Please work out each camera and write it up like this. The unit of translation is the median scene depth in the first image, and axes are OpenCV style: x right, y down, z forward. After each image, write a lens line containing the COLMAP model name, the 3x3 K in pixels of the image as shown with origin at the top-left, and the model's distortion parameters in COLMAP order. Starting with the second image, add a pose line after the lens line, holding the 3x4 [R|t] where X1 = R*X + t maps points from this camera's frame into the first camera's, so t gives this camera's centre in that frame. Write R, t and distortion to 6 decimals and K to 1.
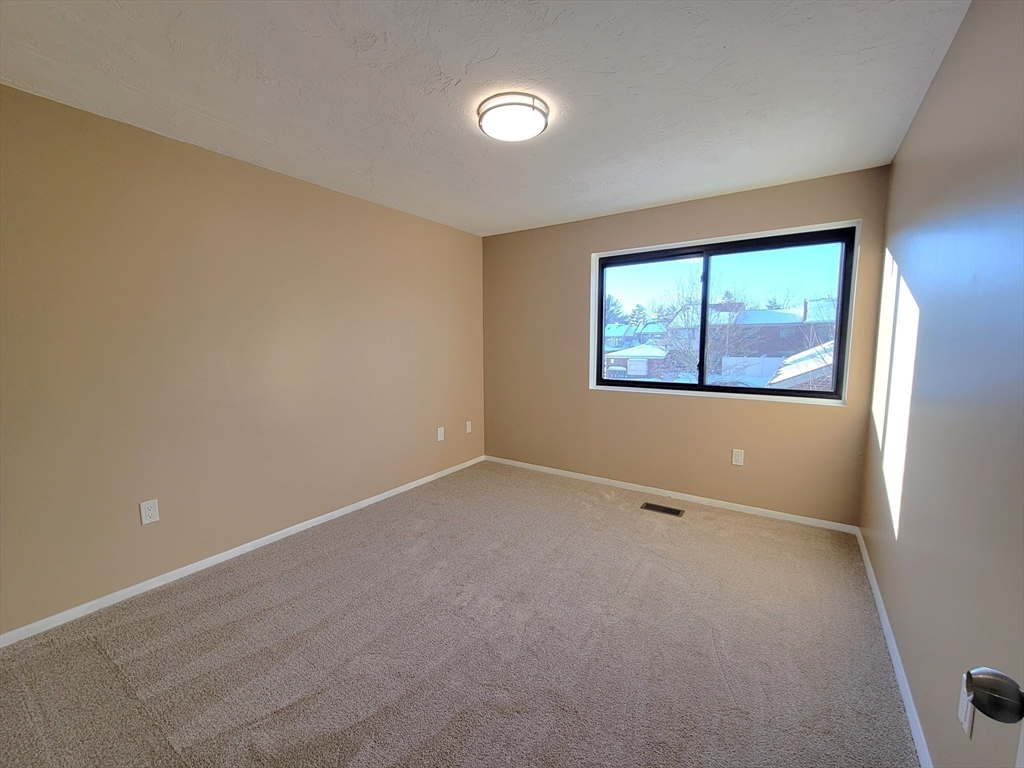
lens RADIAL K [[413.6, 0, 512.0], [0, 413.6, 384.0], [0, 0, 1]] dist [0.000304, -0.000005]
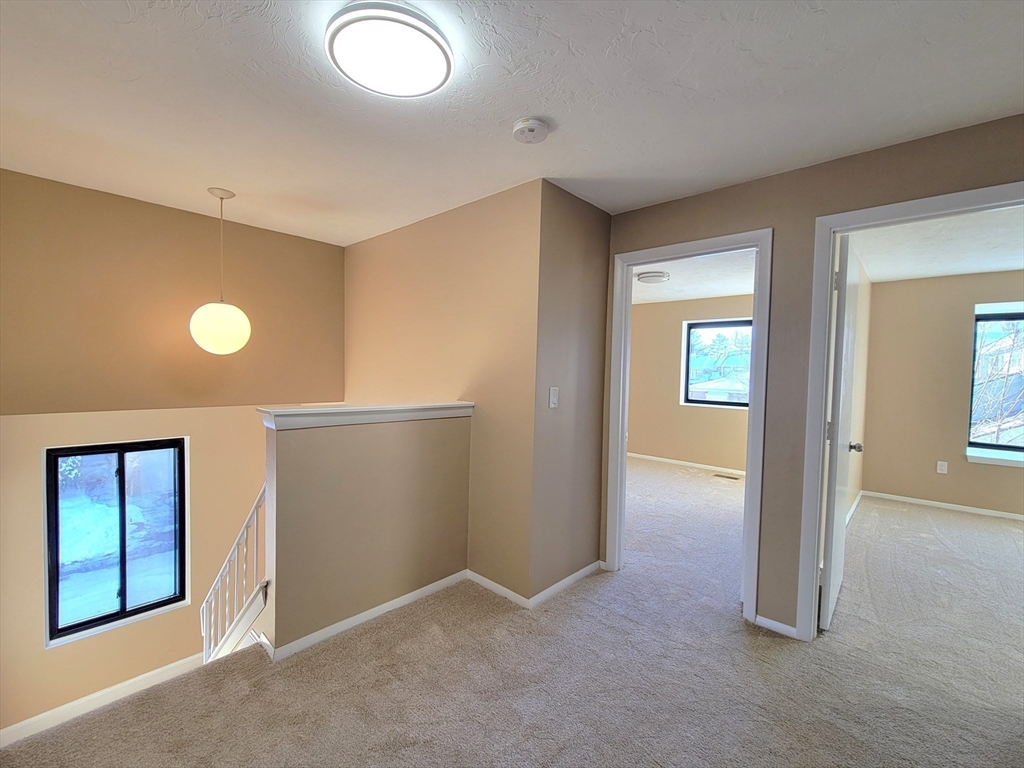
lens RADIAL K [[436.8, 0, 512.0], [0, 436.8, 384.0], [0, 0, 1]] dist [-0.000049, -0.000001]
pose [[0.988736, 0.032390, -0.146122, -0.204306], [-0.042464, 0.996892, -0.066359, 0.070435], [0.143519, 0.071816, 0.987038, -0.739137]]
